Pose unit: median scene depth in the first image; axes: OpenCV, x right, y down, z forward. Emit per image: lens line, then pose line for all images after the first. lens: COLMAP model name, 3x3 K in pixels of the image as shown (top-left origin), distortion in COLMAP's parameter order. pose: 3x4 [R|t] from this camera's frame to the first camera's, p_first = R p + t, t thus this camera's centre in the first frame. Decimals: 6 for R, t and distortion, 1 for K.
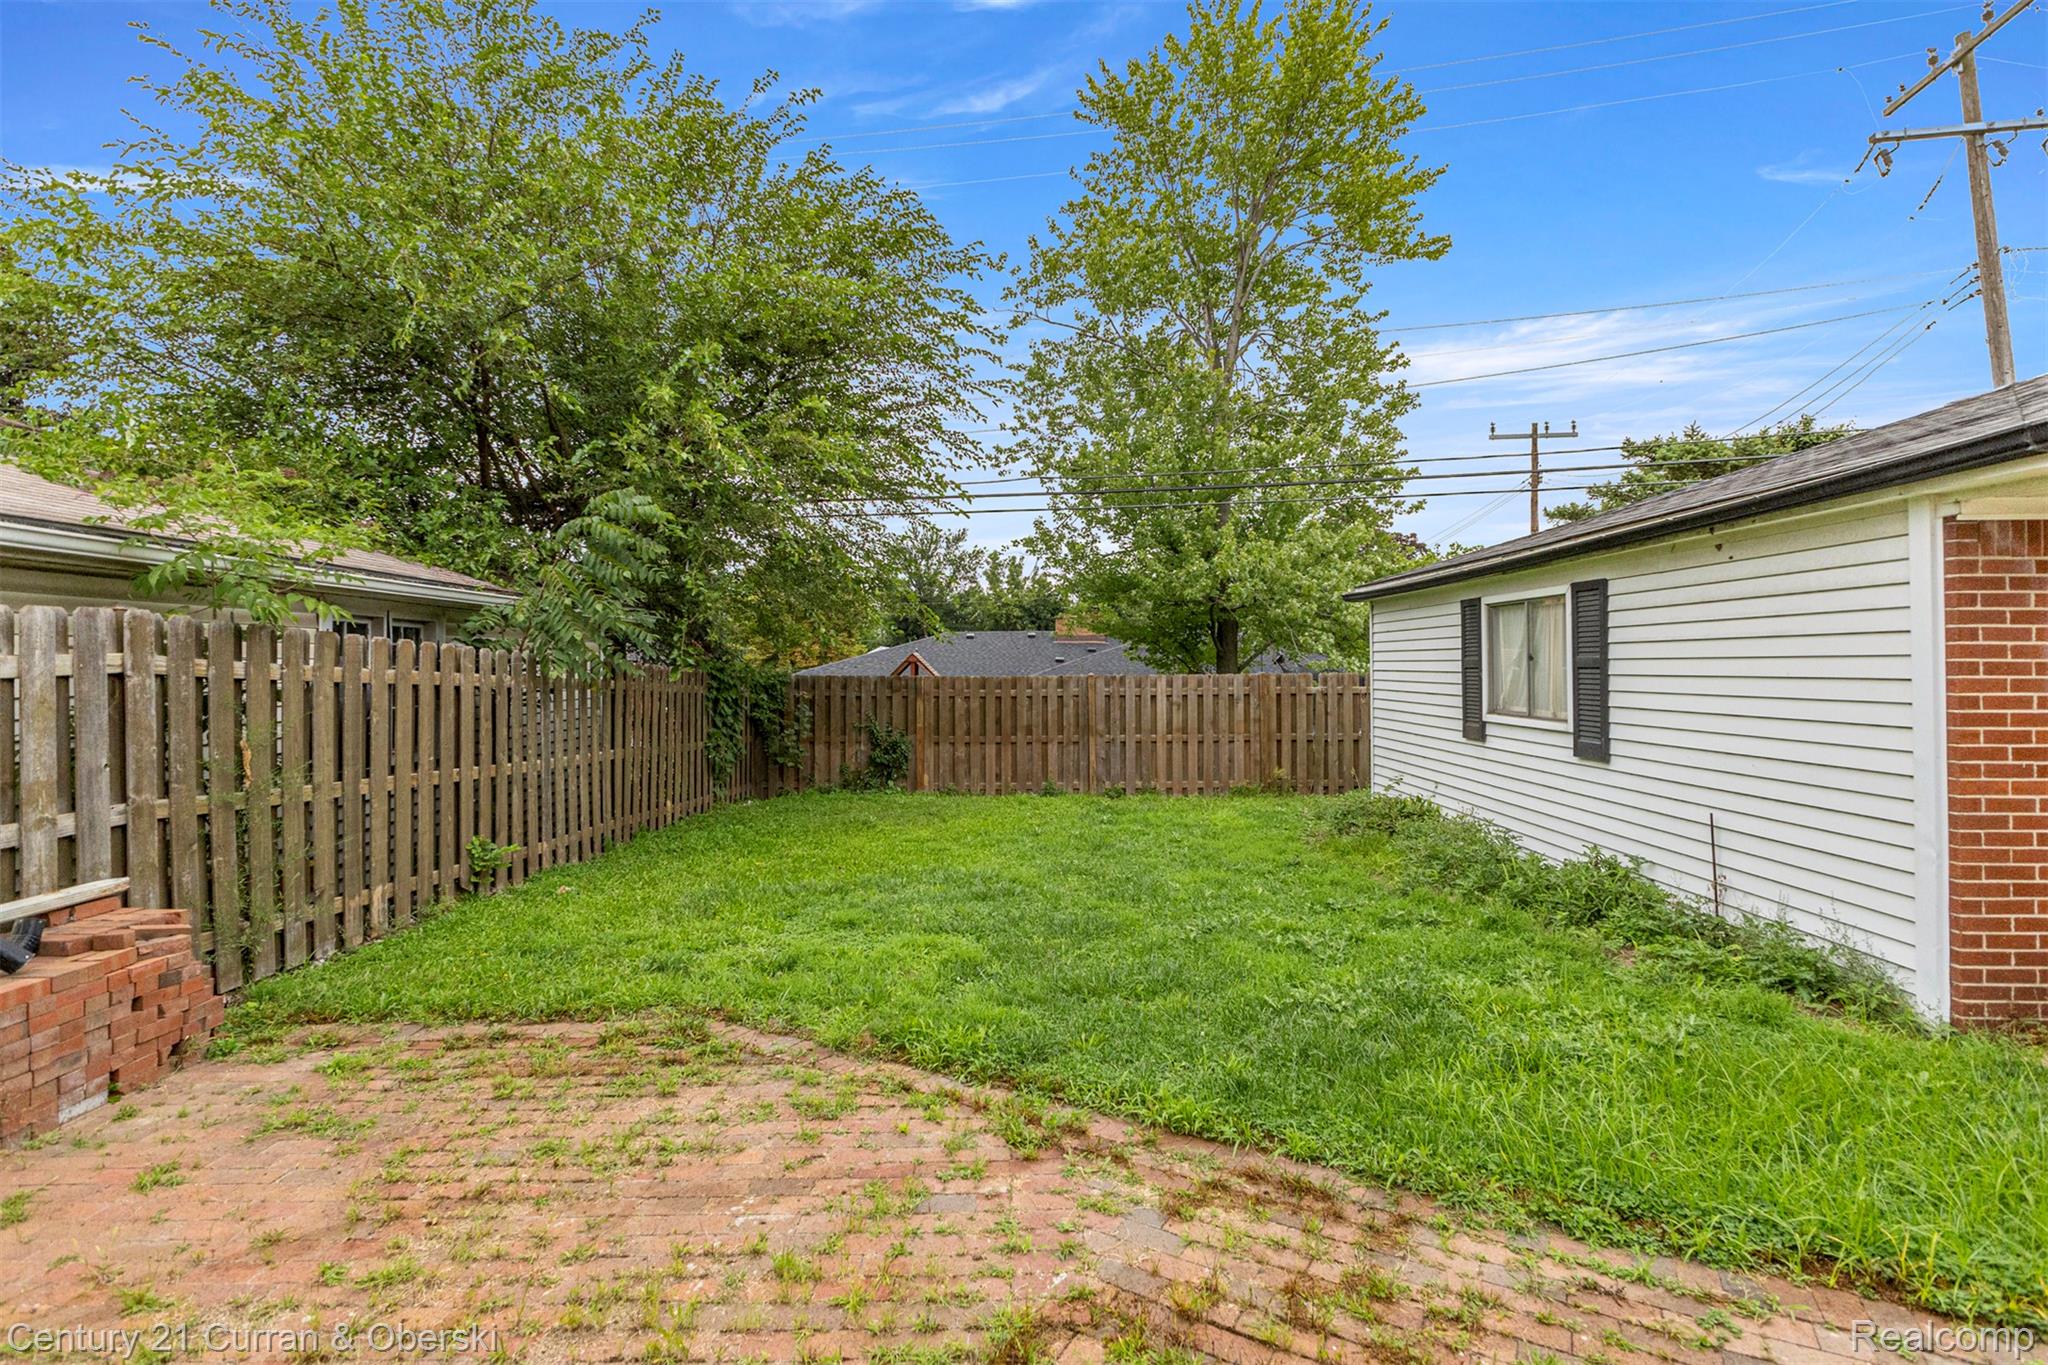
lens RADIAL K [[977.3, 0, 1019.2], [0, 977.3, 651.2], [0, 0, 1]] dist [-0.001317, 0.000338]
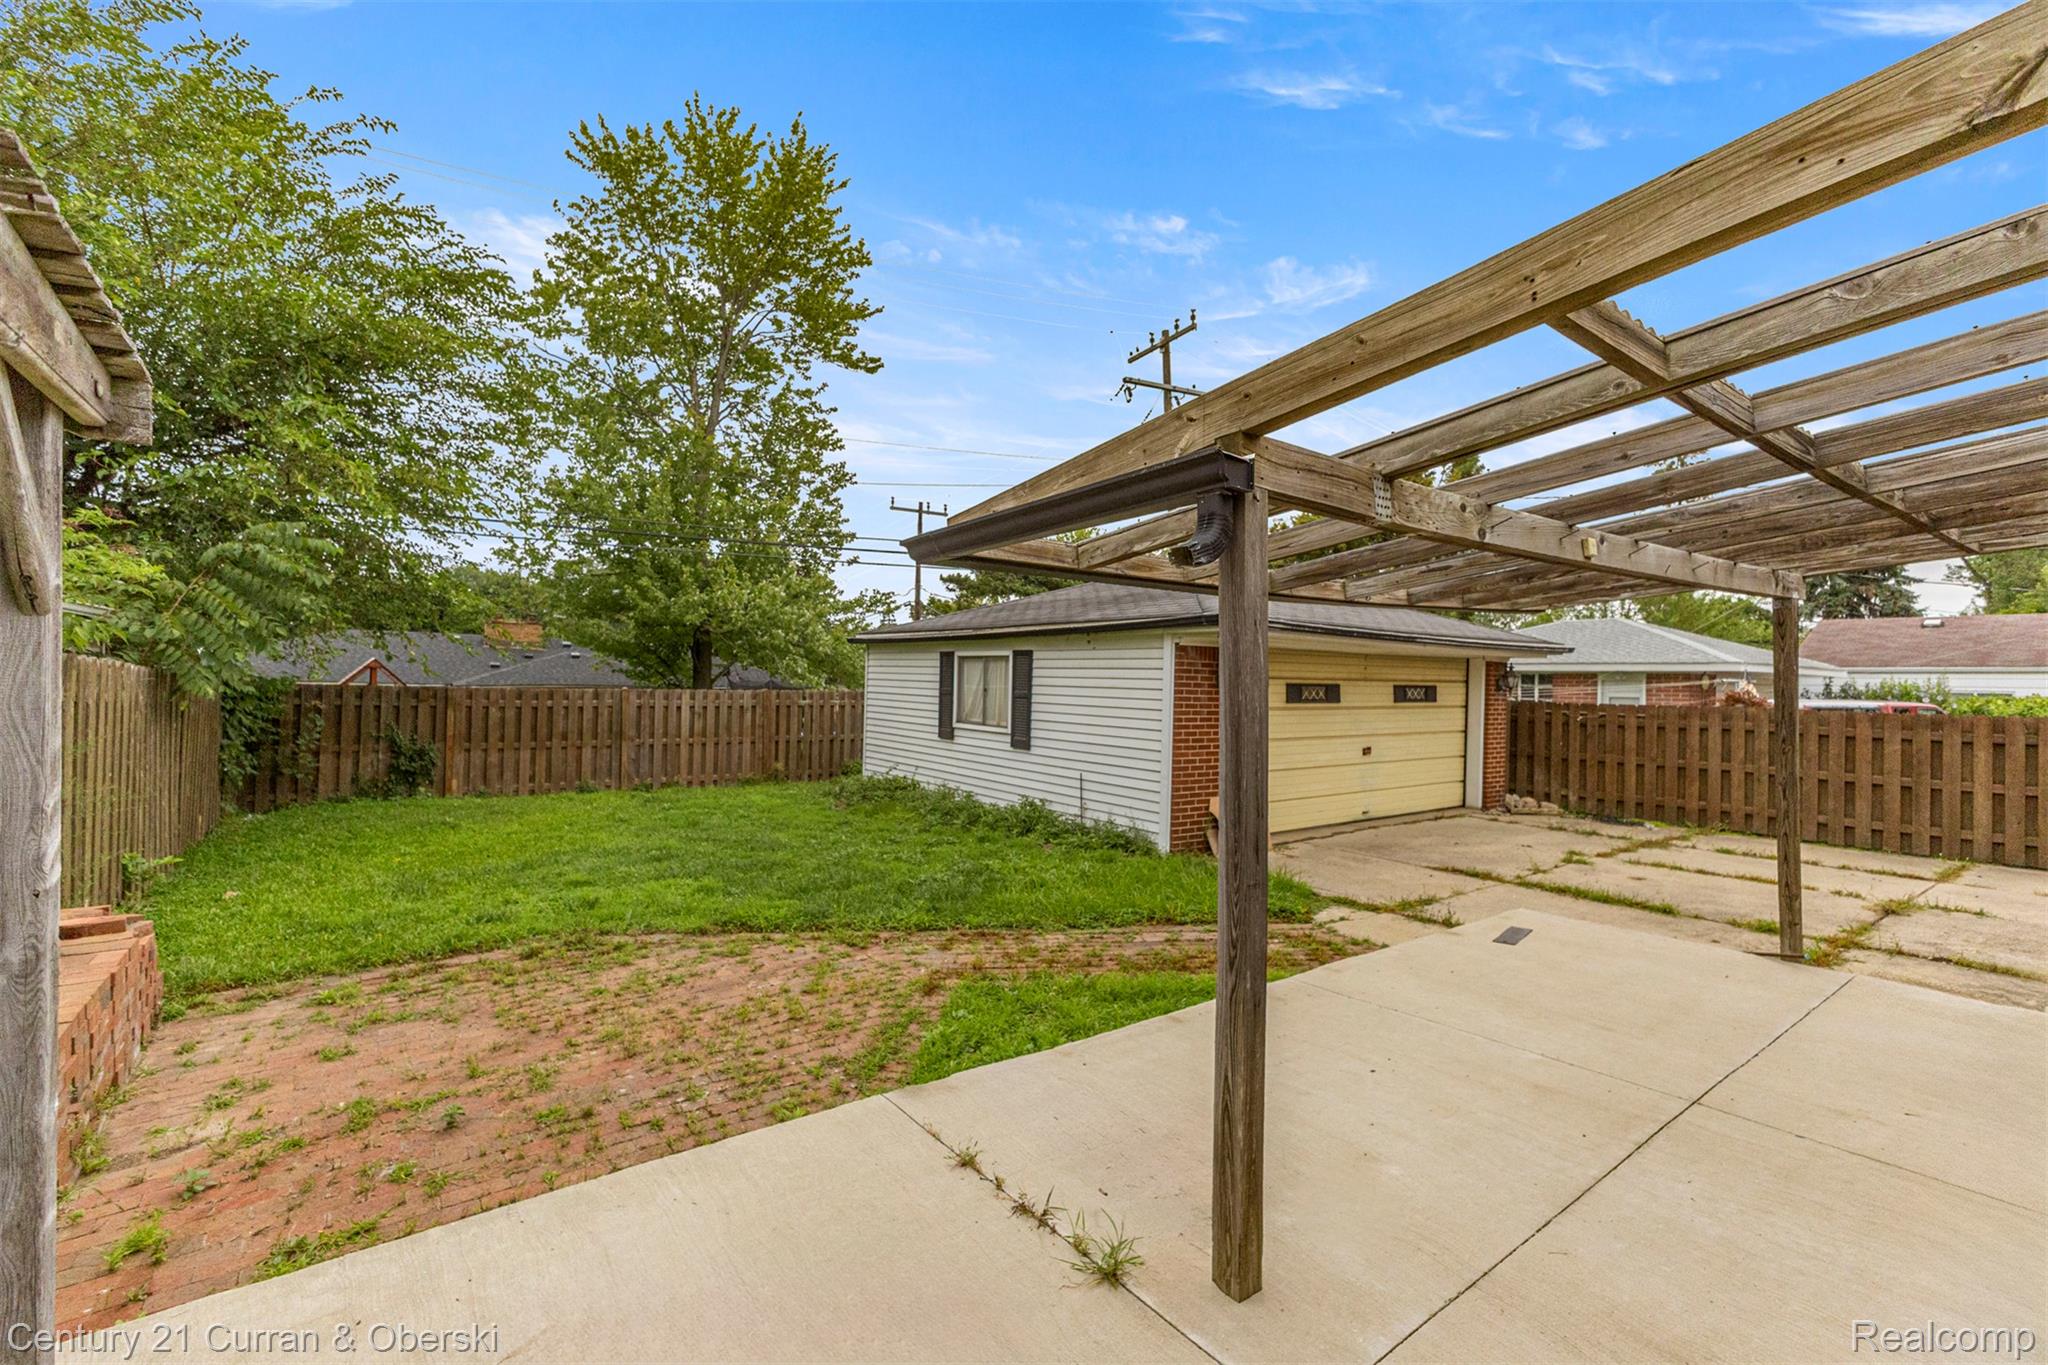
lens RADIAL K [[888.4, 0, 1034.1], [0, 888.4, 691.4], [0, 0, 1]] dist [0.009681, -0.001150]
pose [[0.790771, 0.015064, 0.611927, -0.308751], [-0.037555, 0.999008, 0.023939, -0.027175], [-0.610959, -0.041911, 0.790552, -0.241414]]
